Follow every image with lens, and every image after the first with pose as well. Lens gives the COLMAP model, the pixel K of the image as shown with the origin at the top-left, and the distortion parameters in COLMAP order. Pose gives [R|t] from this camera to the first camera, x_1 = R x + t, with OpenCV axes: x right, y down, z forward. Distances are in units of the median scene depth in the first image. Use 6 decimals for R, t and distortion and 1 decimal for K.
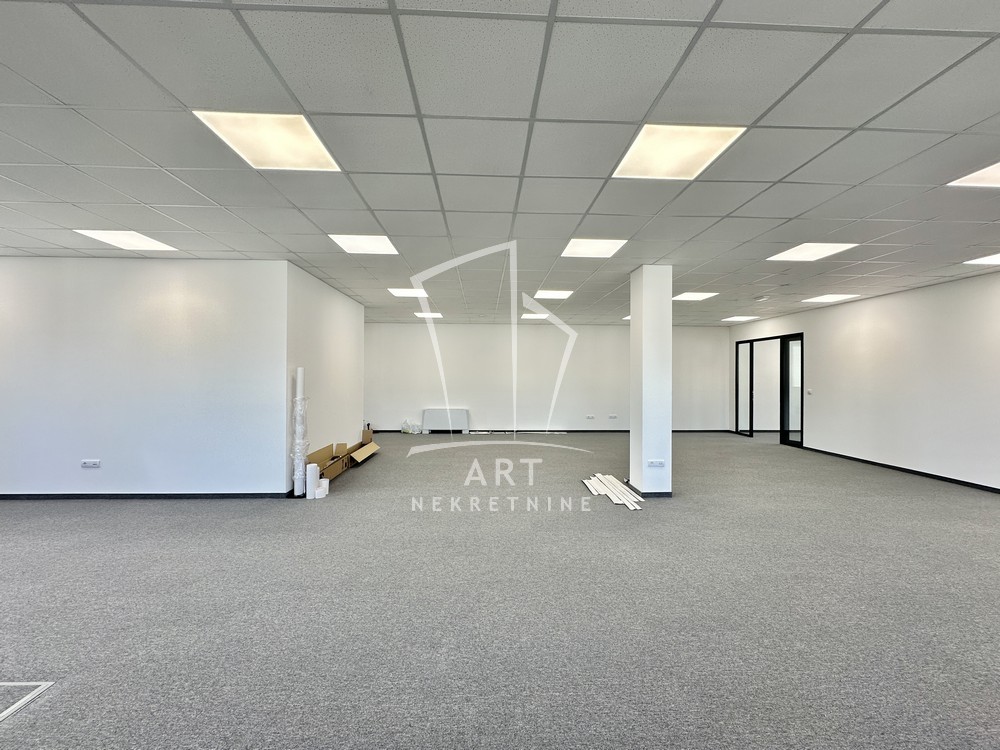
lens RADIAL K [[397.6, 0, 500.0], [0, 397.6, 375.0], [0, 0, 1]] dist [-0.000207, 0.000252]
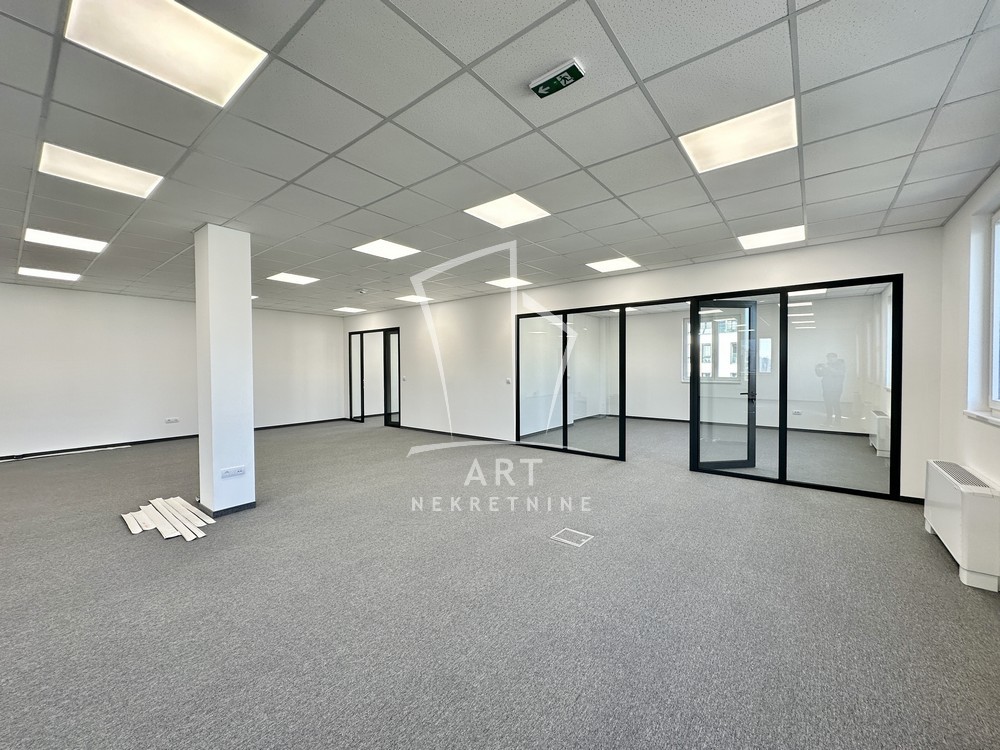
lens RADIAL K [[397.6, 0, 500.0], [0, 397.6, 375.0], [0, 0, 1]] dist [-0.000207, 0.000252]
pose [[0.652756, -0.024883, 0.757159, 0.132772], [0.006310, 0.999604, 0.027410, 0.003427], [-0.757542, -0.013115, 0.652655, 0.048991]]
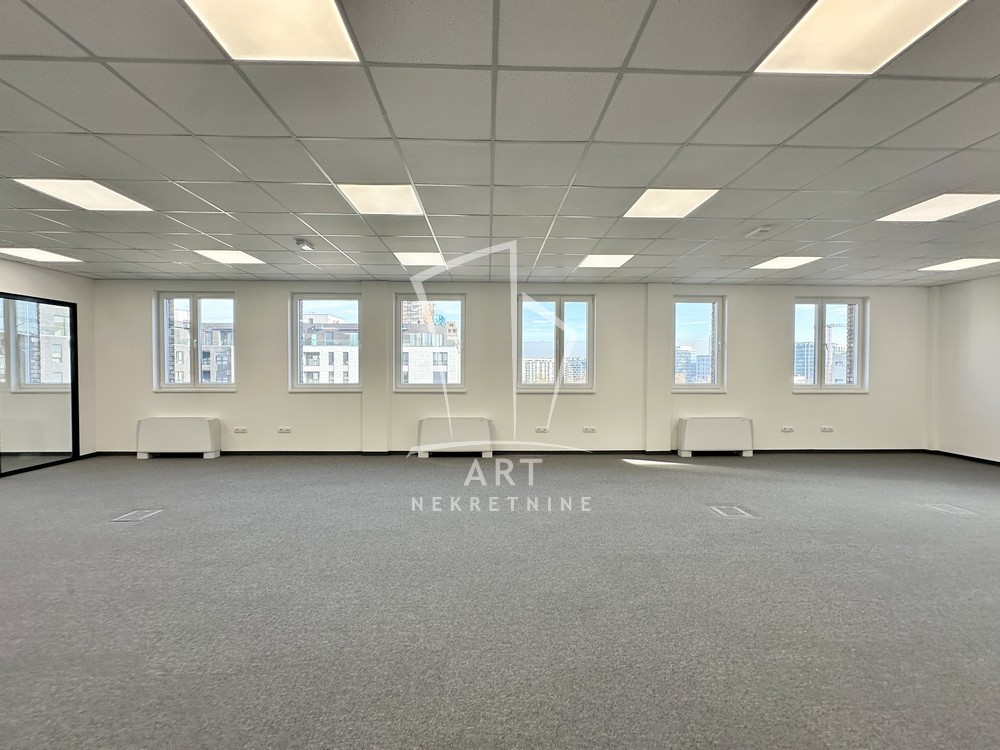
lens RADIAL K [[397.6, 0, 500.0], [0, 397.6, 375.0], [0, 0, 1]] dist [-0.000207, 0.000252]
pose [[-0.999940, -0.008013, 0.007426, 0.010124], [-0.007884, 0.999822, 0.017145, 0.006916], [-0.007562, 0.017085, -0.999825, 1.162525]]
